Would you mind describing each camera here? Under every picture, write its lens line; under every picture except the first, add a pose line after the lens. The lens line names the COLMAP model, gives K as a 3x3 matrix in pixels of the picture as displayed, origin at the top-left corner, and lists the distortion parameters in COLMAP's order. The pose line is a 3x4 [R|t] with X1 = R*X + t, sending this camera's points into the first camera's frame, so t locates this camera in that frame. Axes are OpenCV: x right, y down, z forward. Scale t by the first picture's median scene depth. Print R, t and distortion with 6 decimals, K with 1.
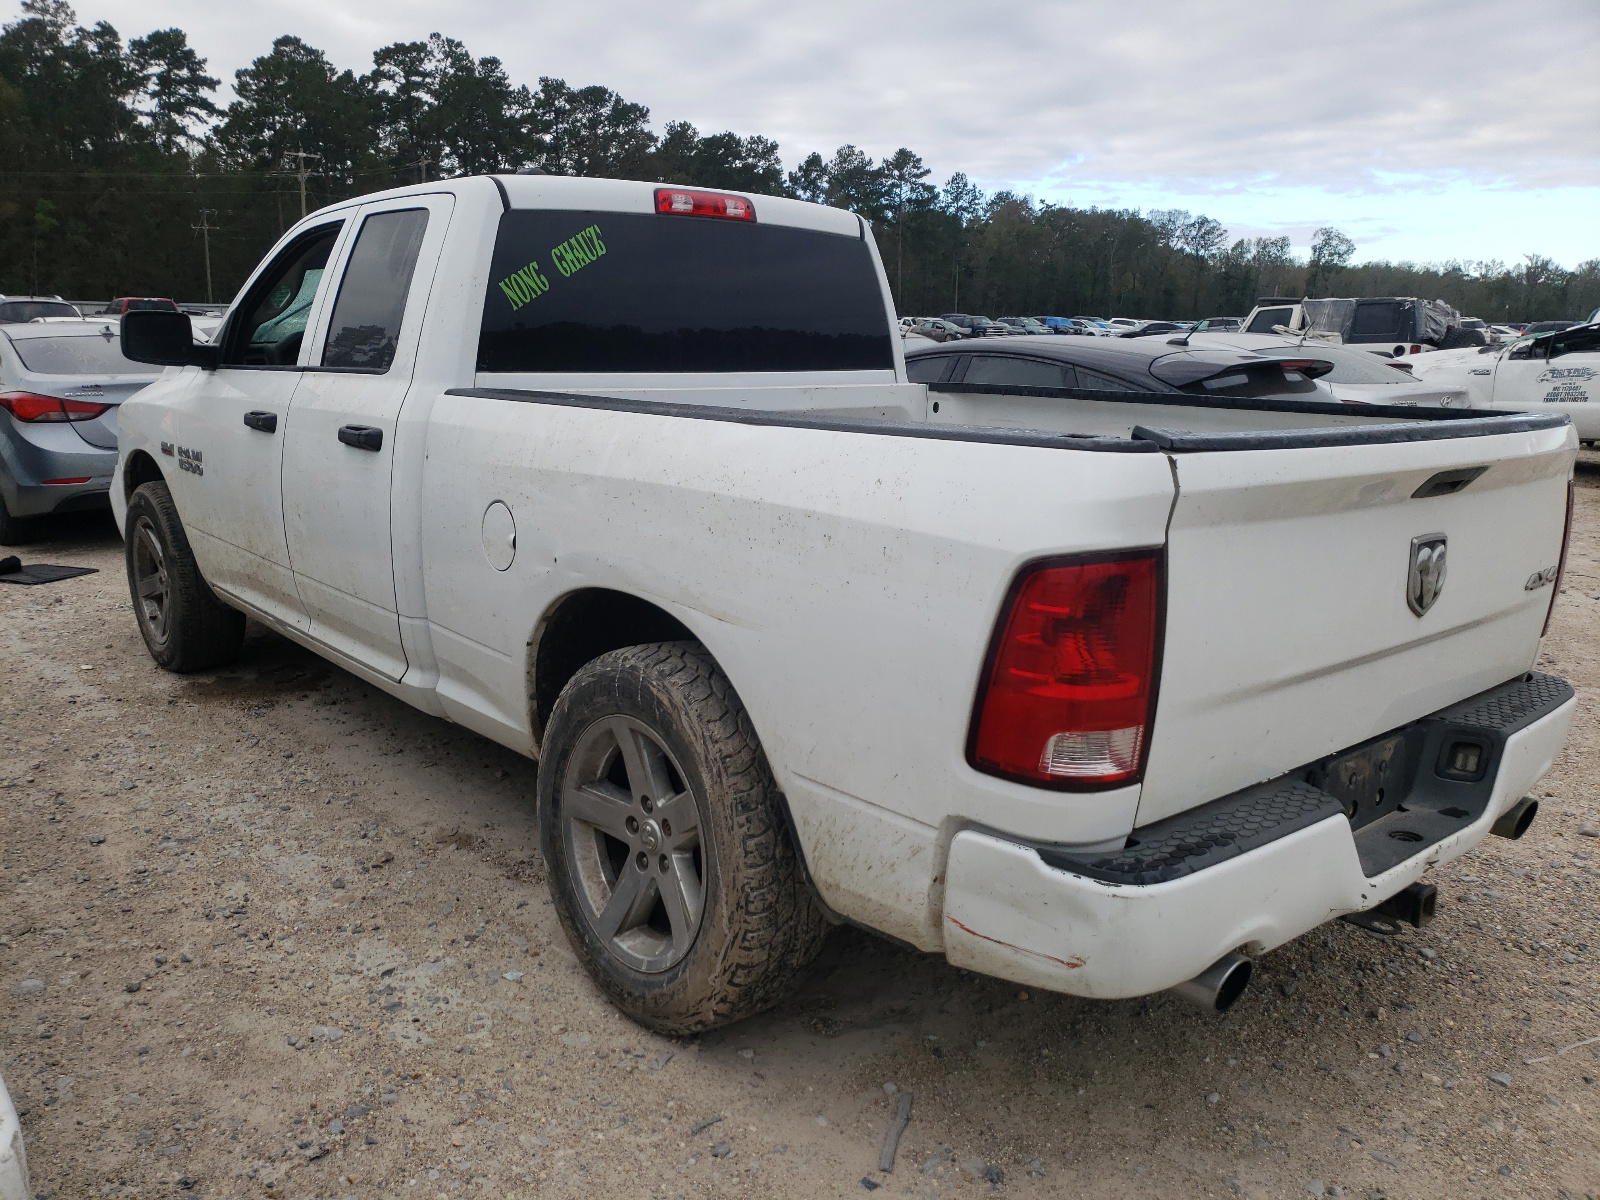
lens RADIAL K [[1226.3, 0, 799.6], [0, 1226.3, 572.2], [0, 0, 1]] dist [0.015481, -0.006210]
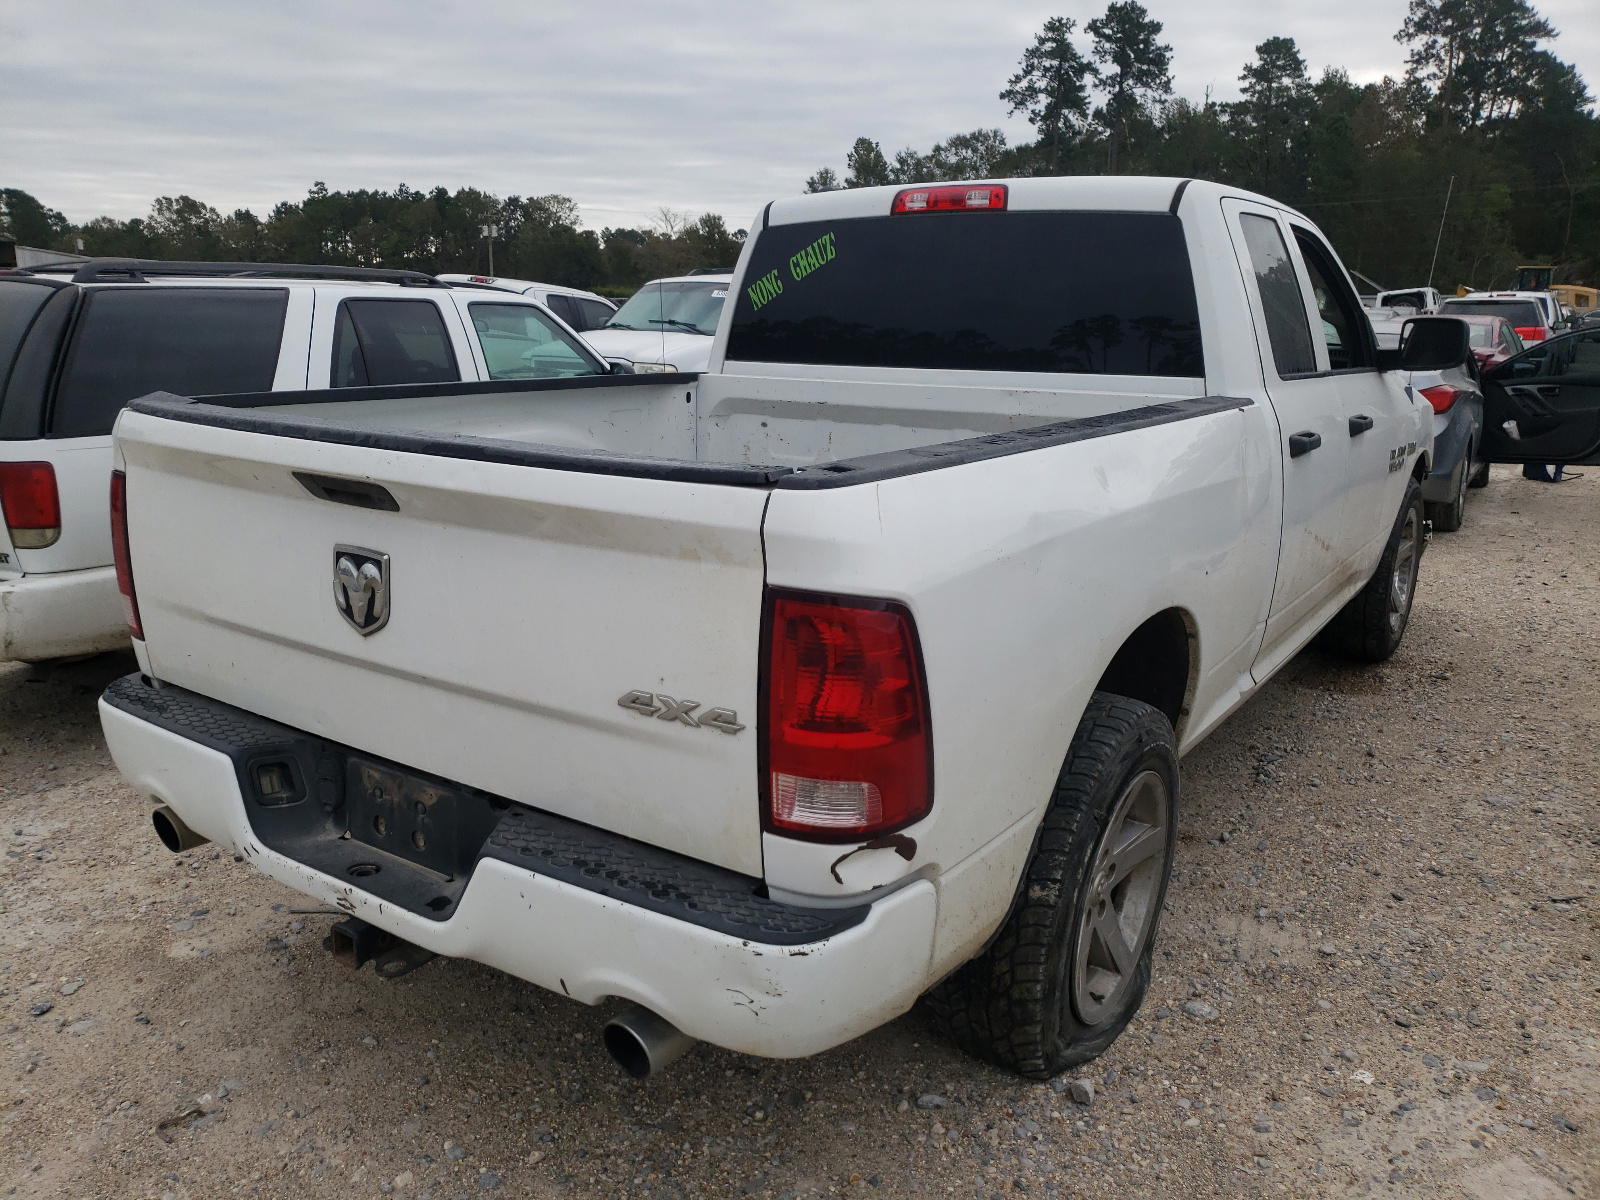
lens RADIAL K [[1227.2, 0, 800.0], [0, 1227.2, 600.0], [0, 0, 1]] dist [0.015511, -0.002649]
pose [[0.259626, 0.207718, -0.943105, 0.976719], [-0.187350, 0.968873, 0.161818, -0.134607], [0.947362, 0.134678, 0.290460, 0.699157]]
